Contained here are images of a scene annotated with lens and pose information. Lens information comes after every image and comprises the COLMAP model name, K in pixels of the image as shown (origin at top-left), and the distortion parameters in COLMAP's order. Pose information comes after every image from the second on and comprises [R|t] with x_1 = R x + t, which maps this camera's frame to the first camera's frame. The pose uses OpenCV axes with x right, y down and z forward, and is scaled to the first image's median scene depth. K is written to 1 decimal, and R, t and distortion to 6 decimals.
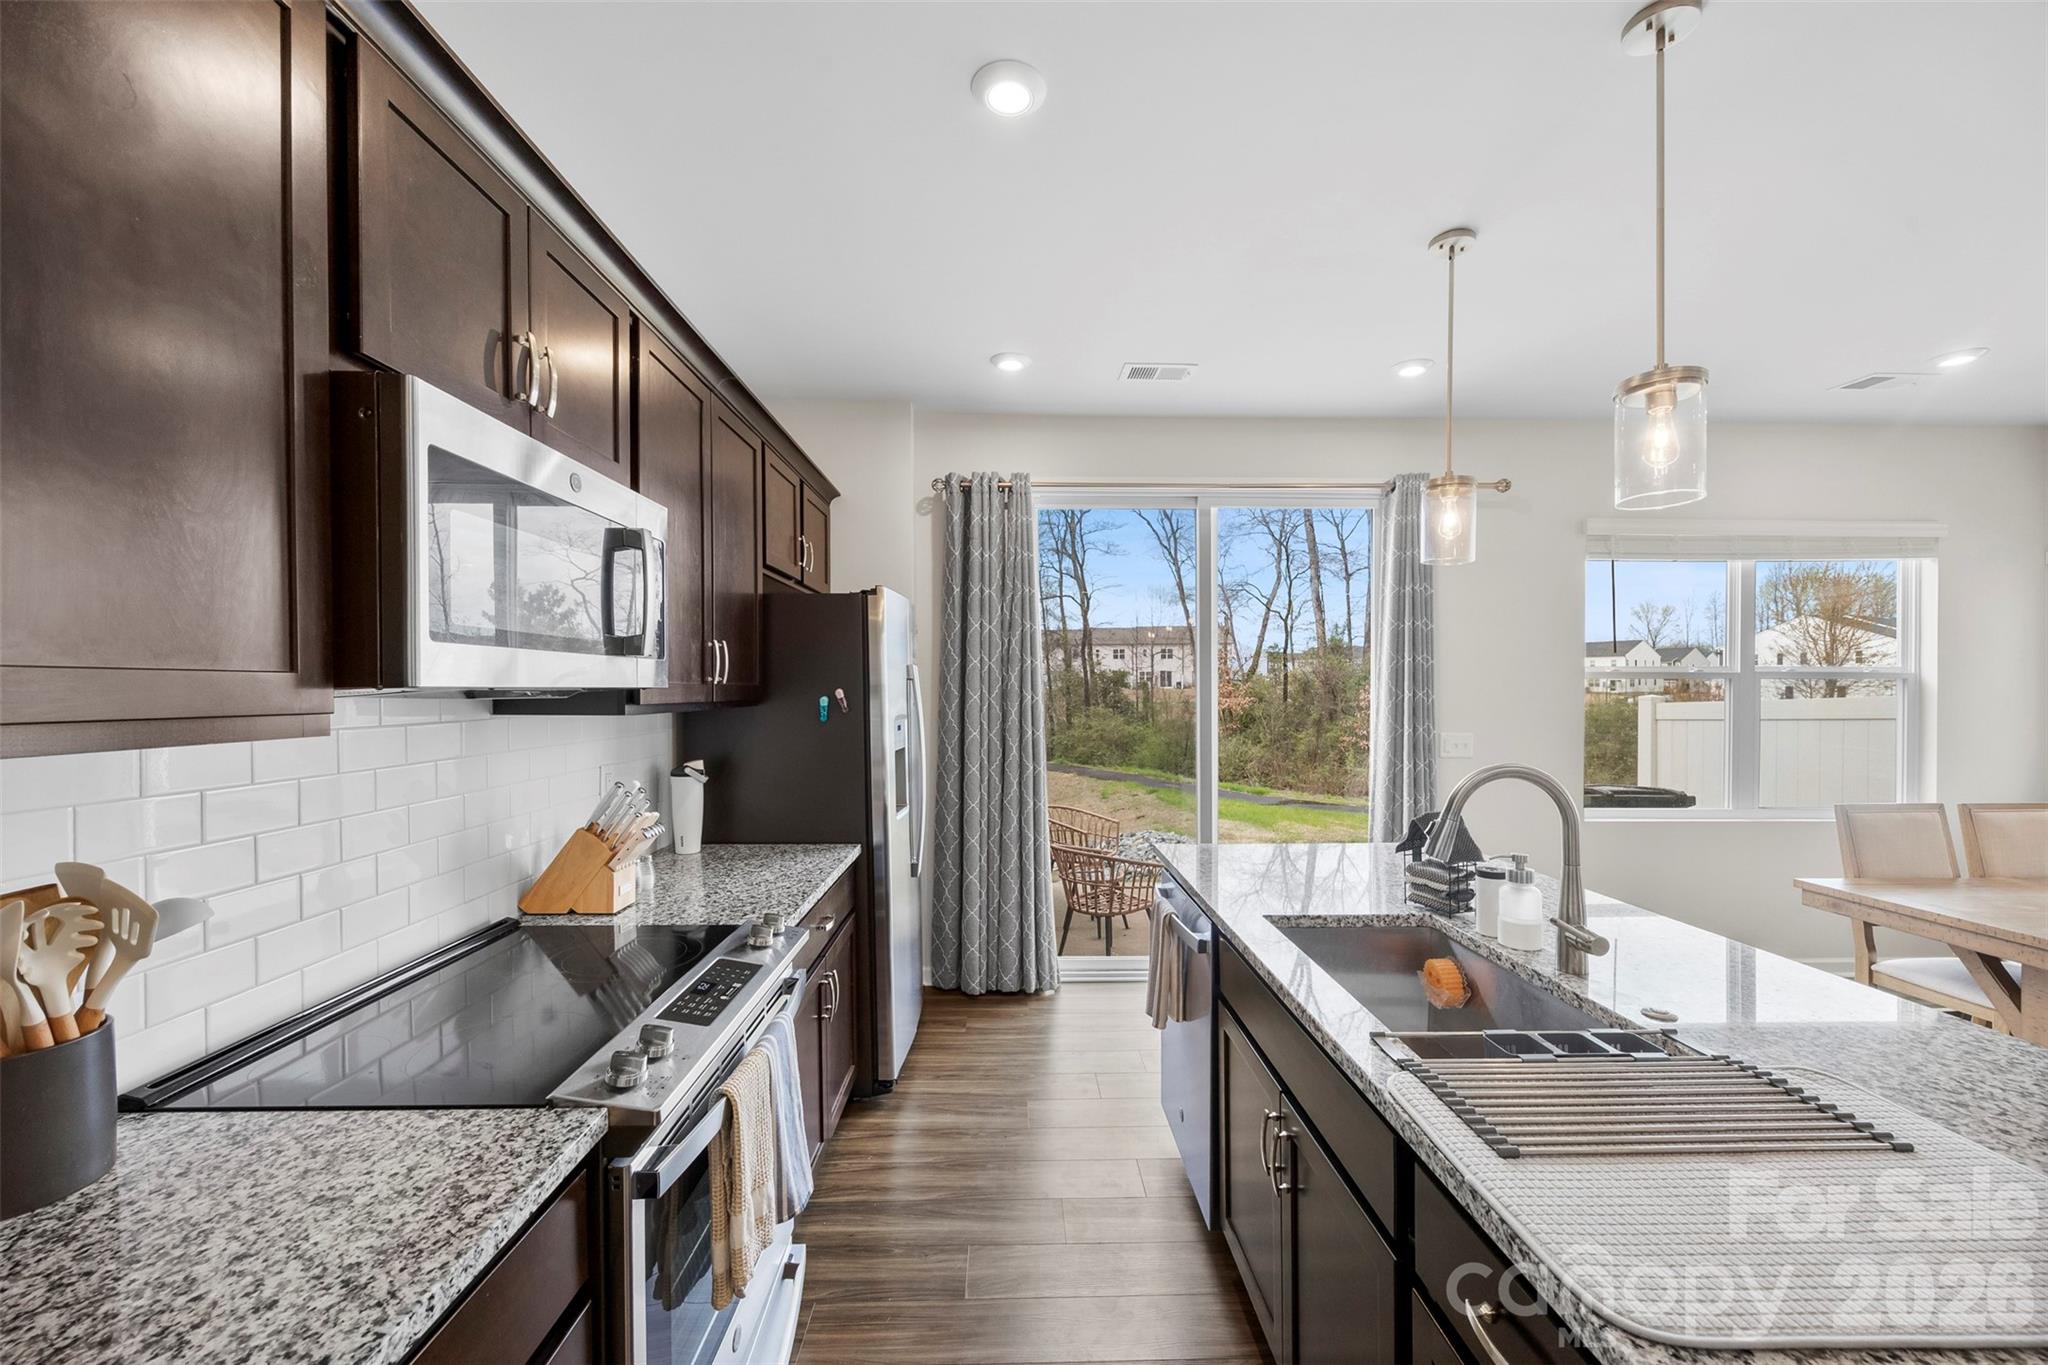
lens RADIAL K [[784.9, 0, 1015.3], [0, 784.9, 683.7], [0, 0, 1]] dist [-0.000257, -0.000043]
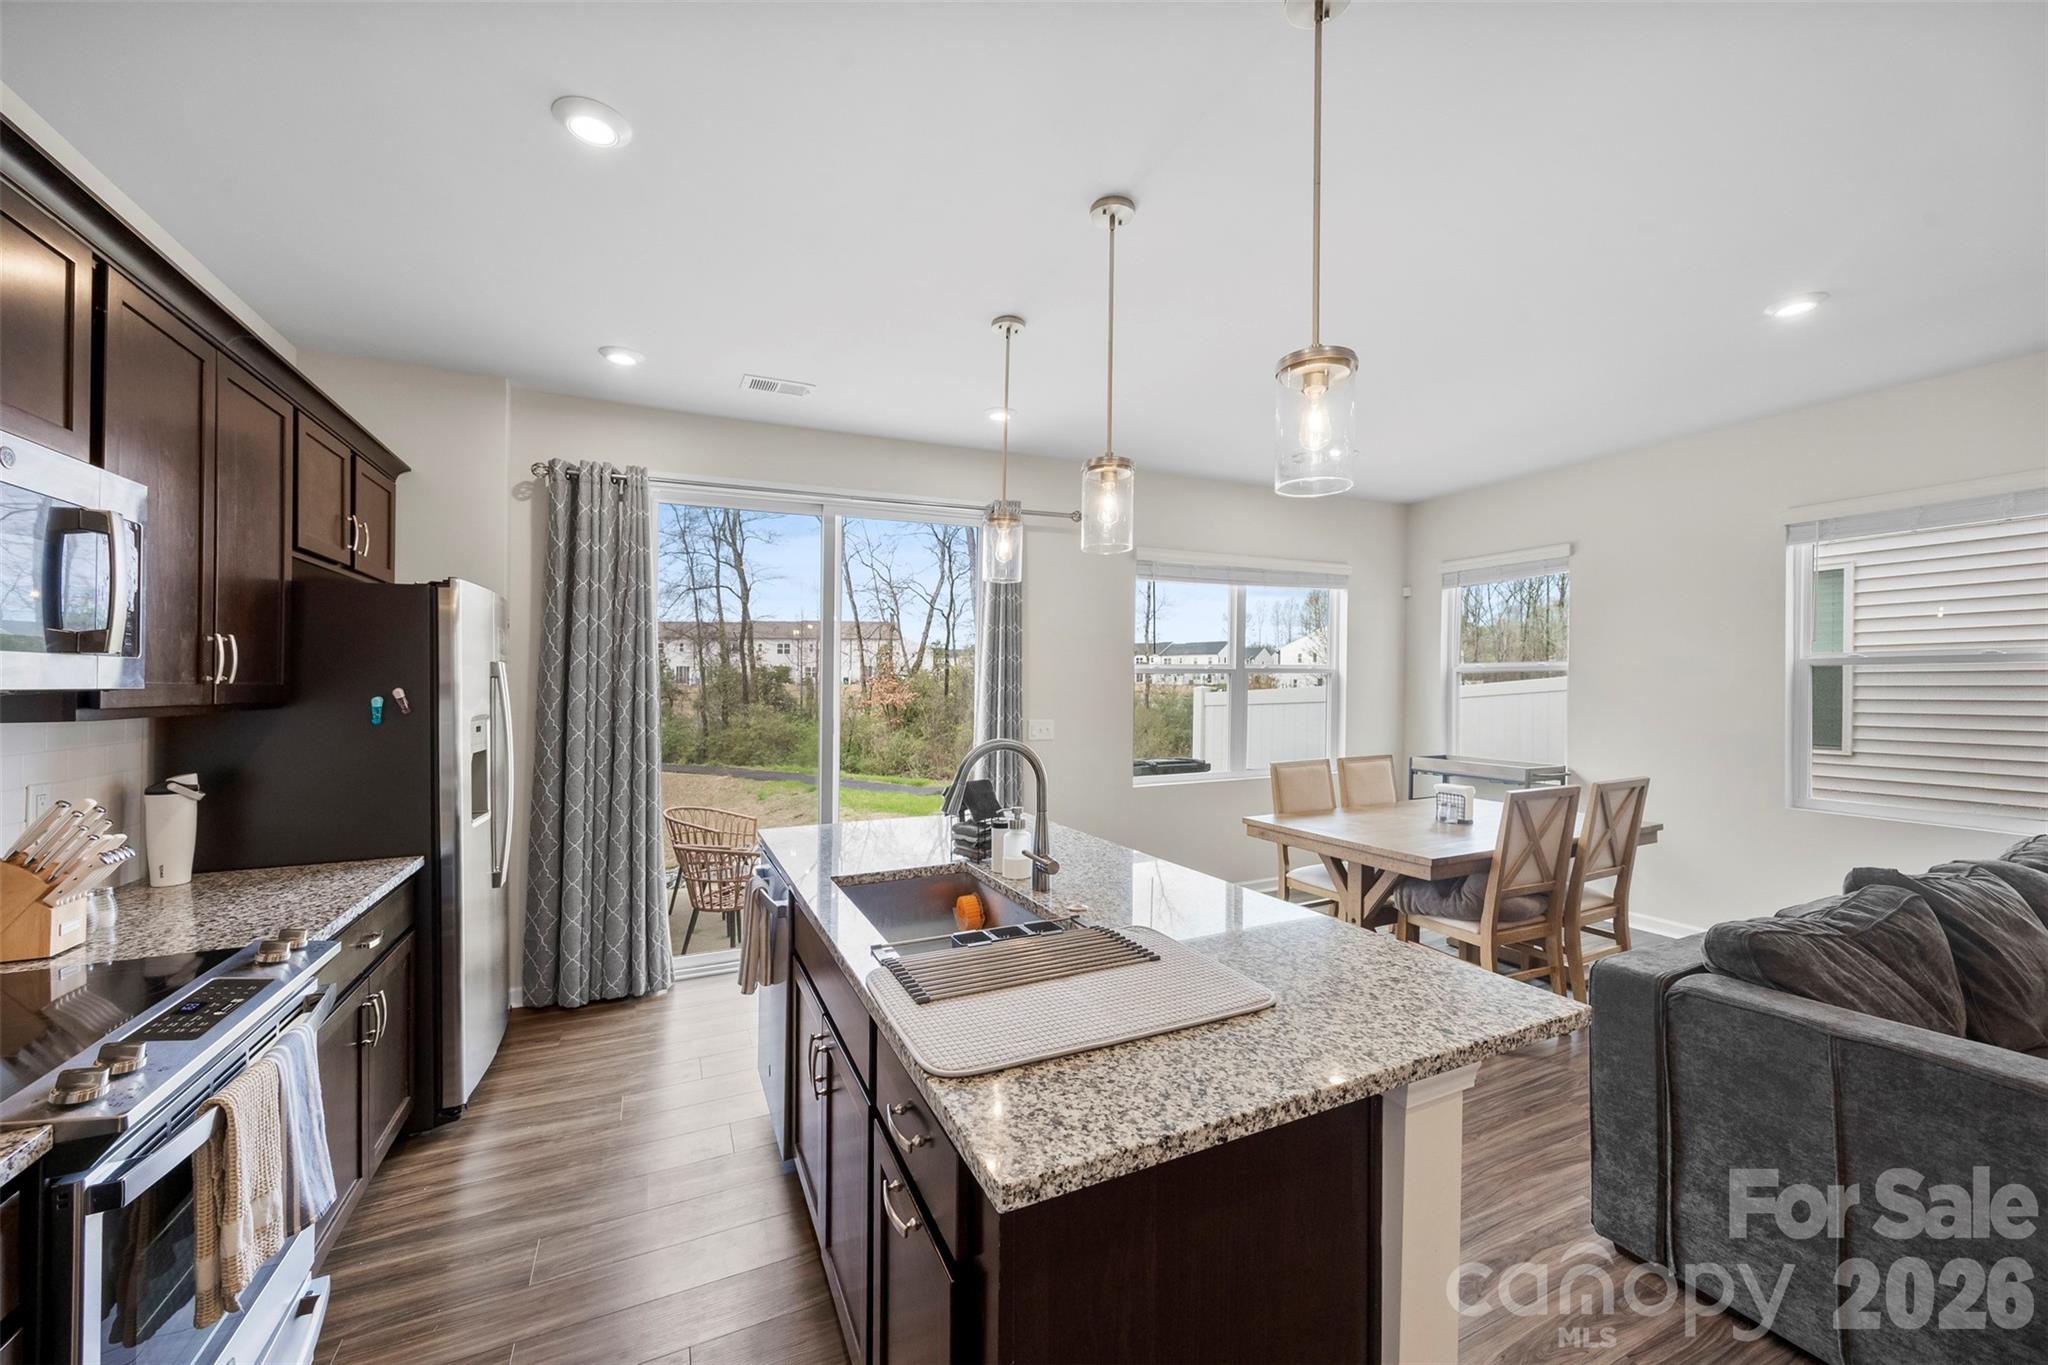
lens RADIAL K [[803.7, 0, 1032.5], [0, 803.7, 659.2], [0, 0, 1]] dist [0.001824, -0.000227]
pose [[0.912637, 0.004651, 0.408746, 0.076154], [0.005412, 0.999710, -0.023461, -0.001316], [-0.408736, 0.023623, 0.912347, -0.180492]]
